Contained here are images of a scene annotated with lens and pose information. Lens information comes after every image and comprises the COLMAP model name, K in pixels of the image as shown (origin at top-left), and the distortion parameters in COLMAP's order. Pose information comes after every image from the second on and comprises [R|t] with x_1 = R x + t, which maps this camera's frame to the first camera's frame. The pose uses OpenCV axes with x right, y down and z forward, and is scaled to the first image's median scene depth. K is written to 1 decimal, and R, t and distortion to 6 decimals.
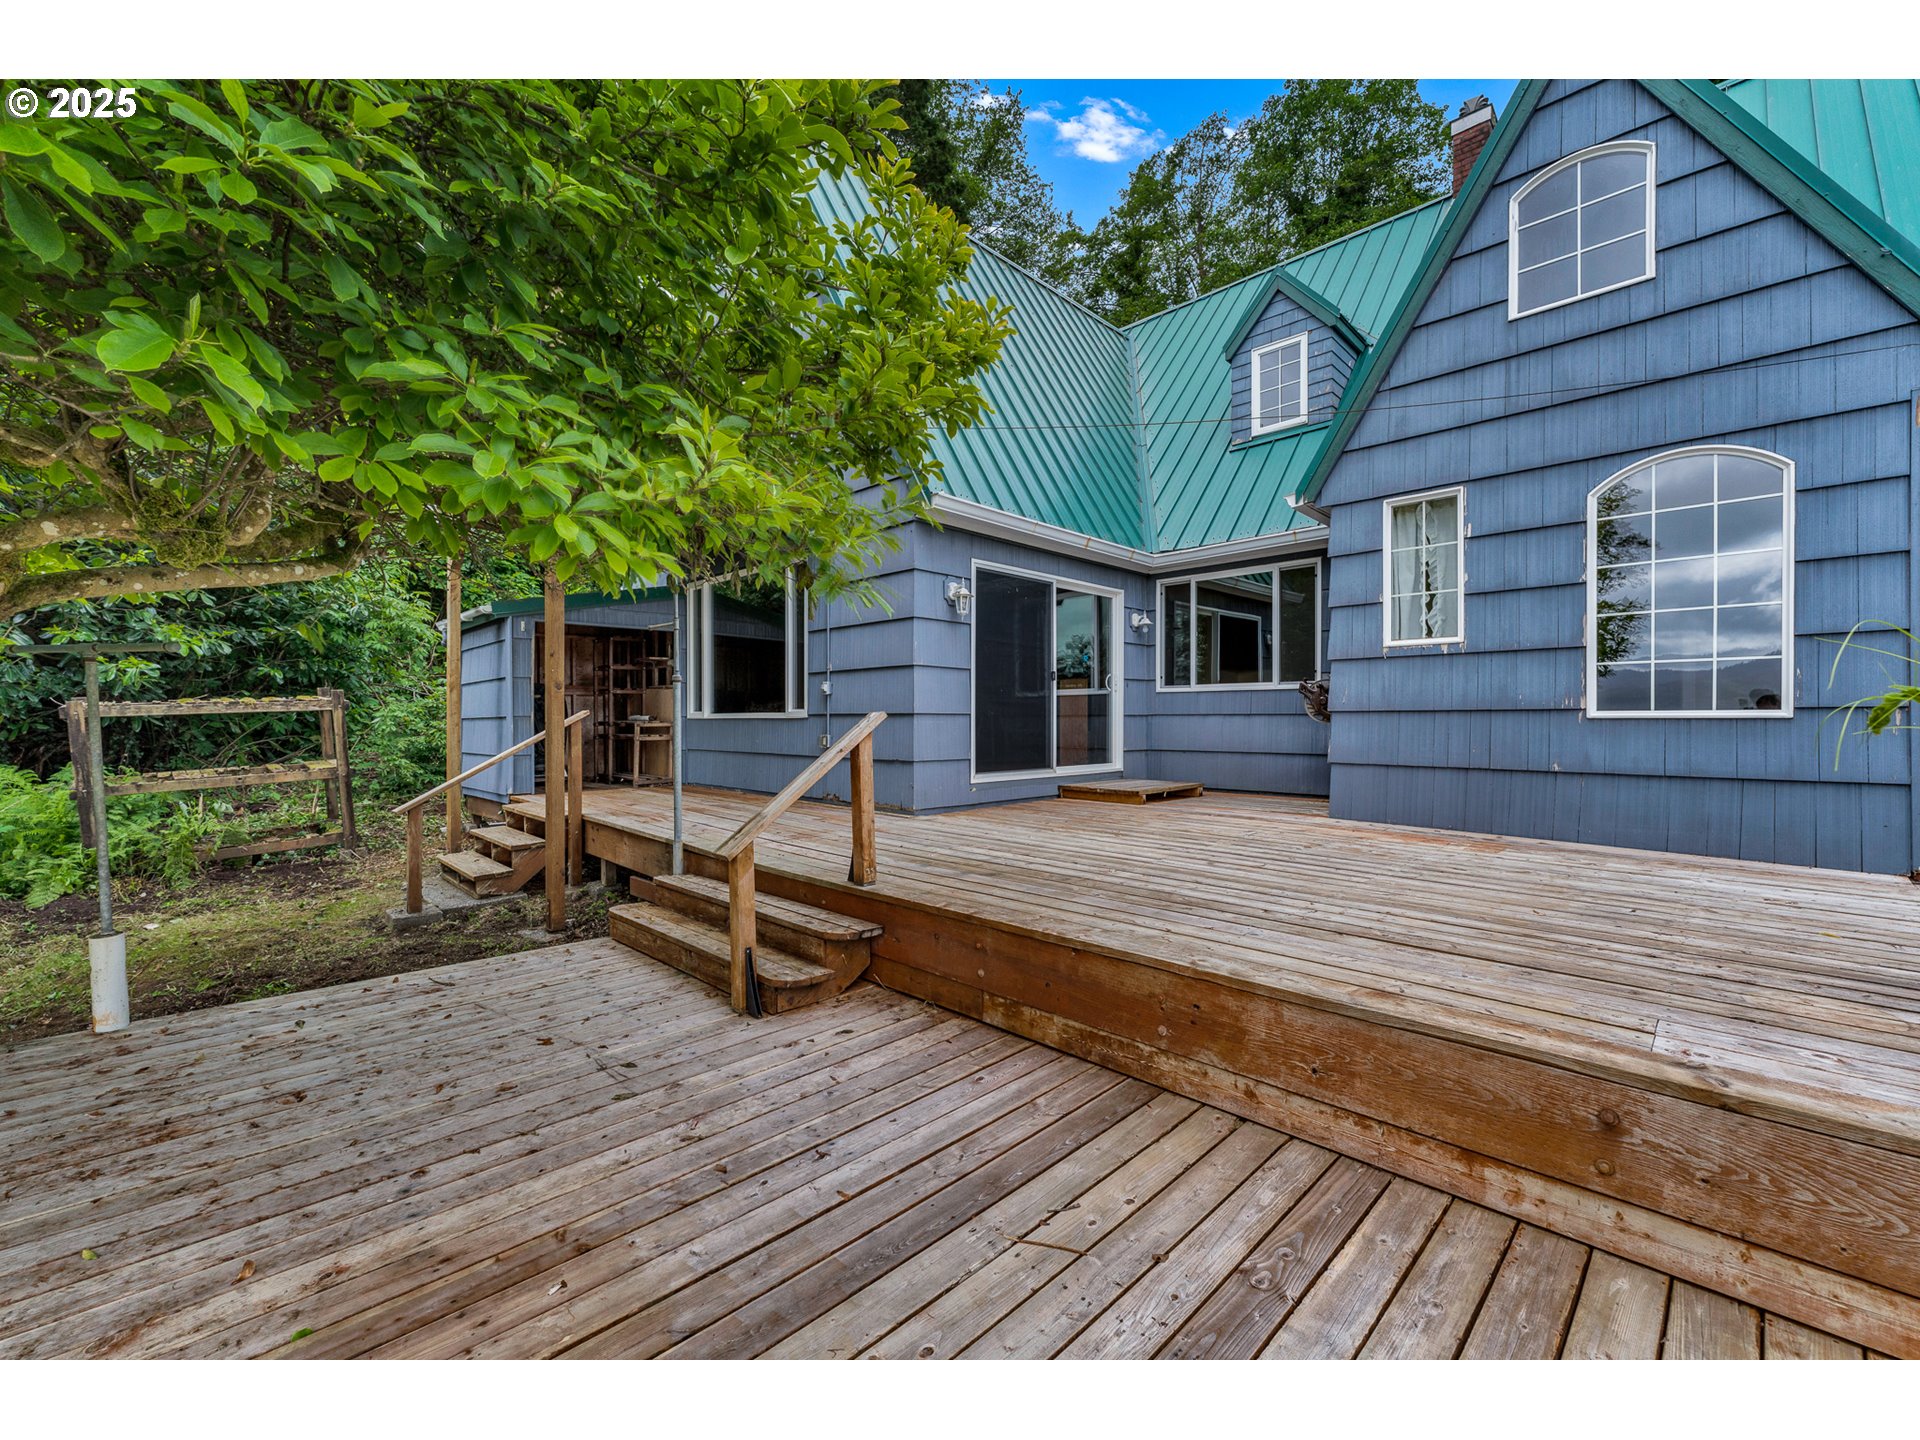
lens RADIAL K [[781.5, 0, 950.3], [0, 781.5, 727.0], [0, 0, 1]] dist [-0.003537, 0.000186]
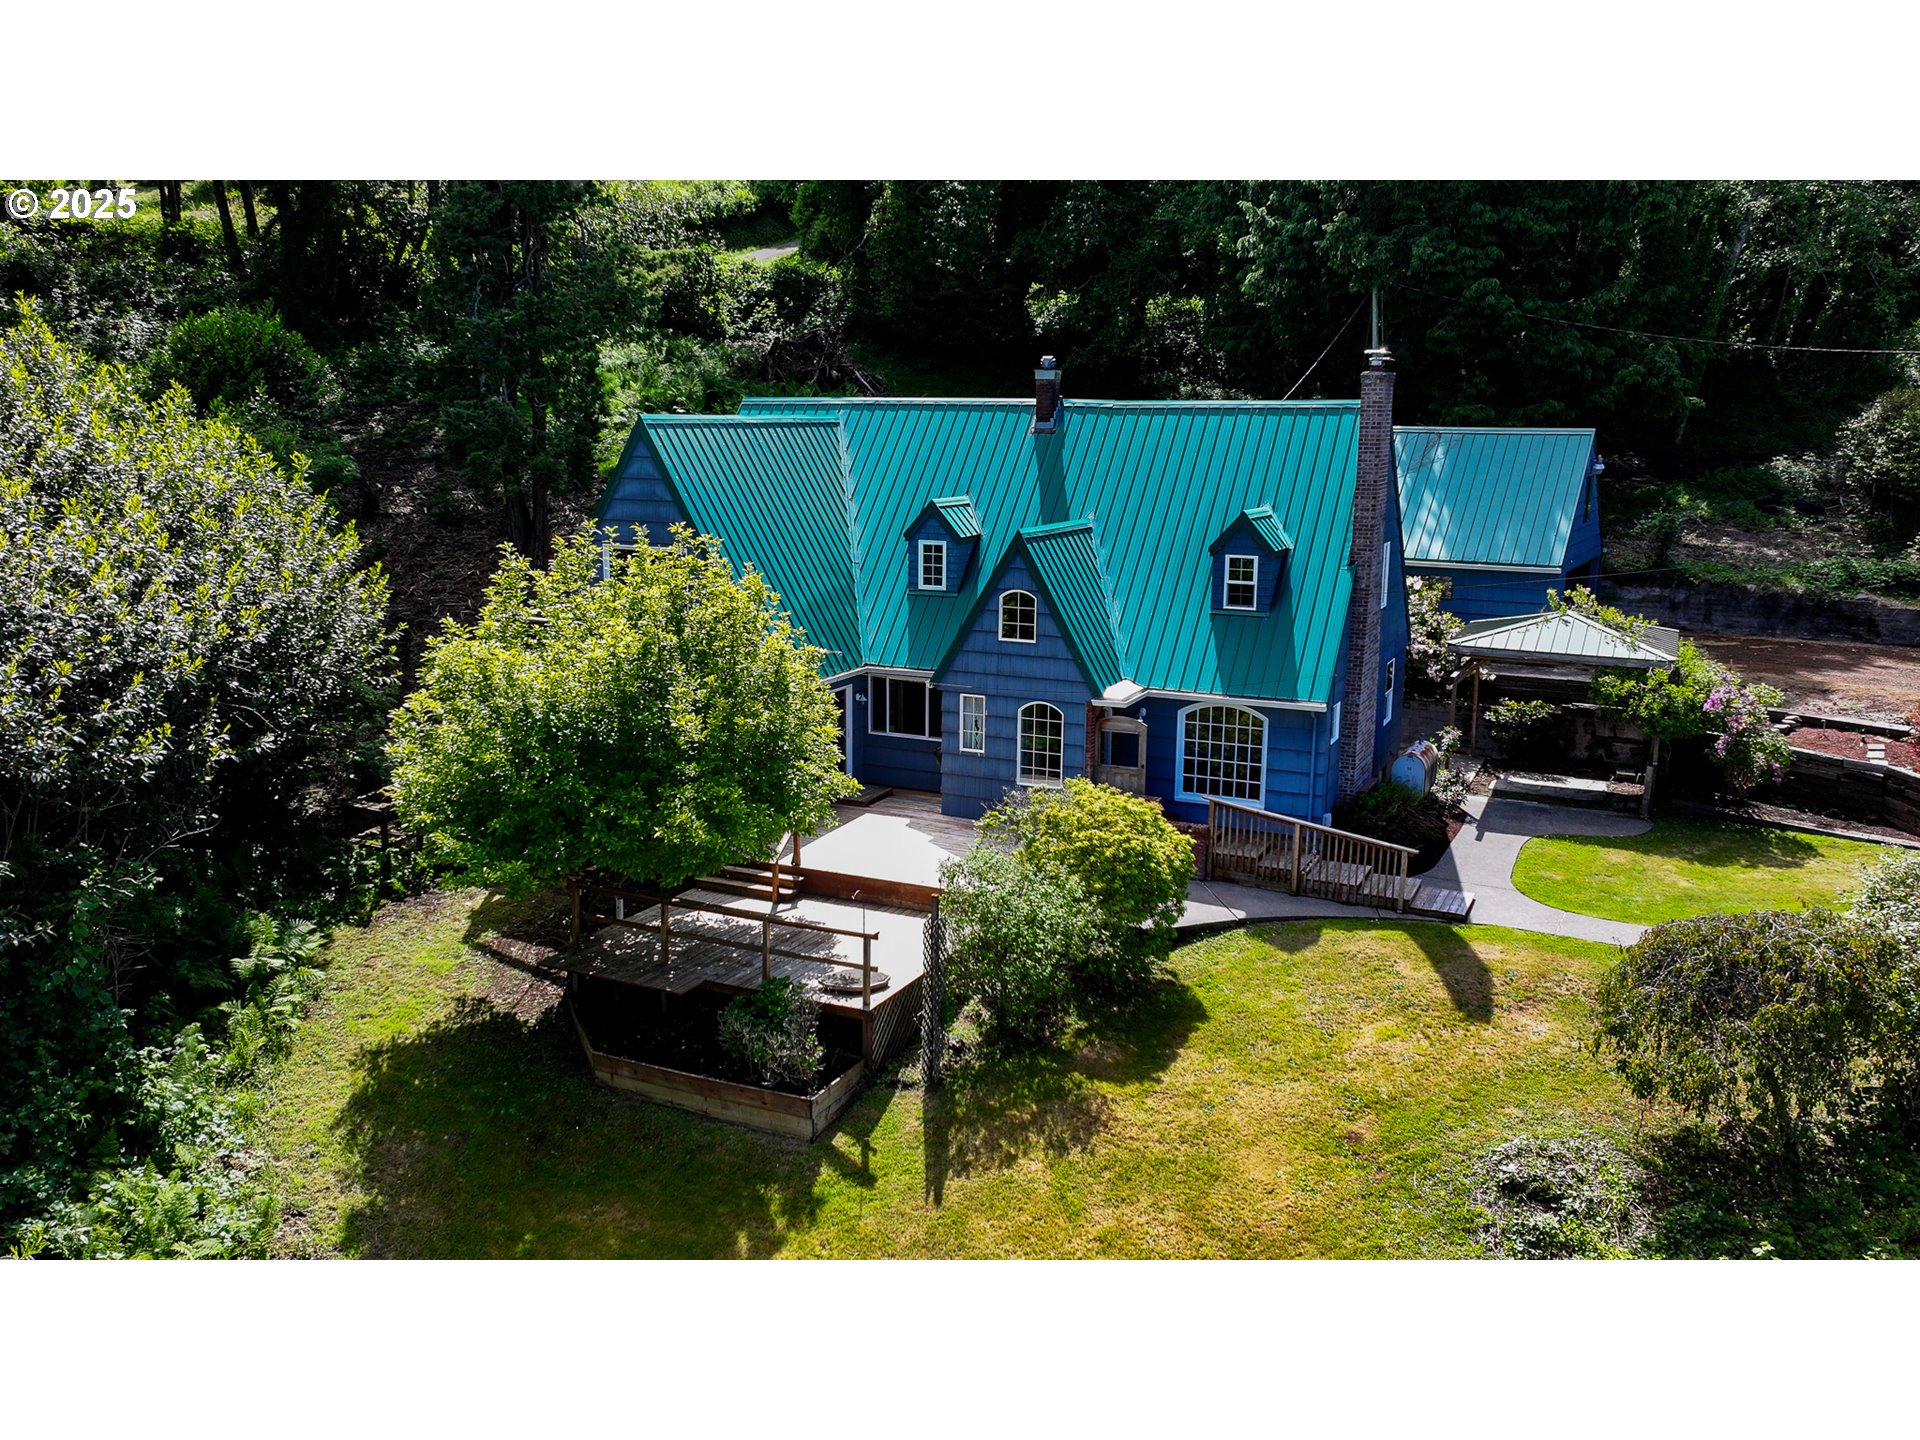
lens RADIAL K [[1528.9, 0, 958.5], [0, 1528.9, 709.7], [0, 0, 1]] dist [0.000027, -0.002370]
pose [[0.939348, -0.060787, 0.337535, -0.950934], [-0.005381, 0.981435, 0.191721, -1.004424], [-0.342923, -0.181909, 0.921582, -3.018951]]
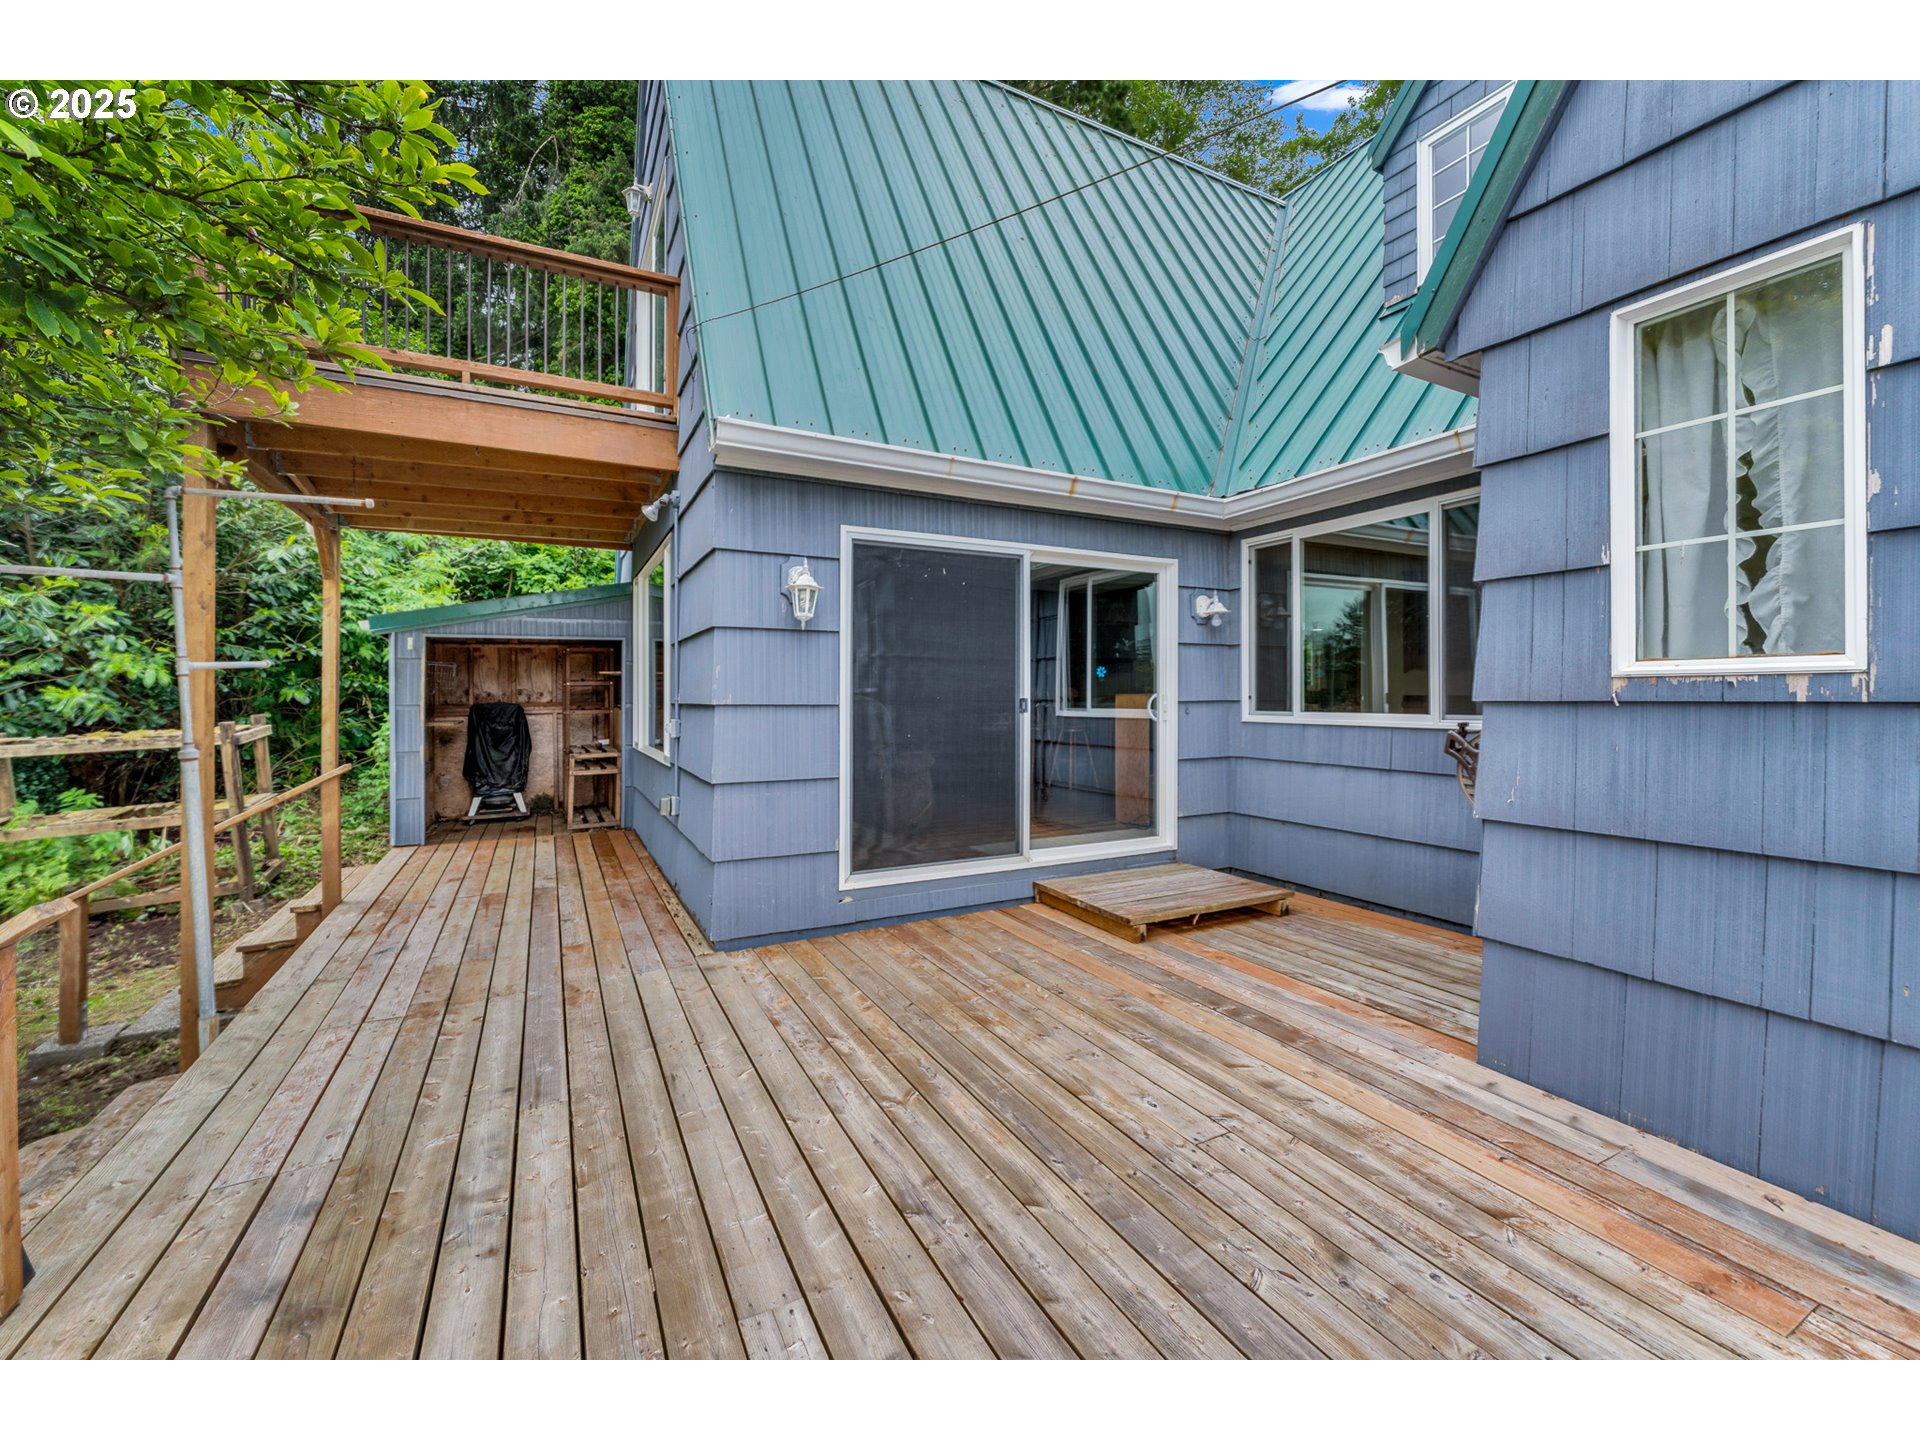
lens RADIAL K [[781.5, 0, 959.9], [0, 781.5, 702.4], [0, 0, 1]] dist [-0.003537, 0.000186]
pose [[0.955877, -0.001361, -0.293765, 0.295661], [0.000964, 0.999998, -0.001497, -0.074679], [0.293766, 0.001148, 0.955877, 0.435213]]
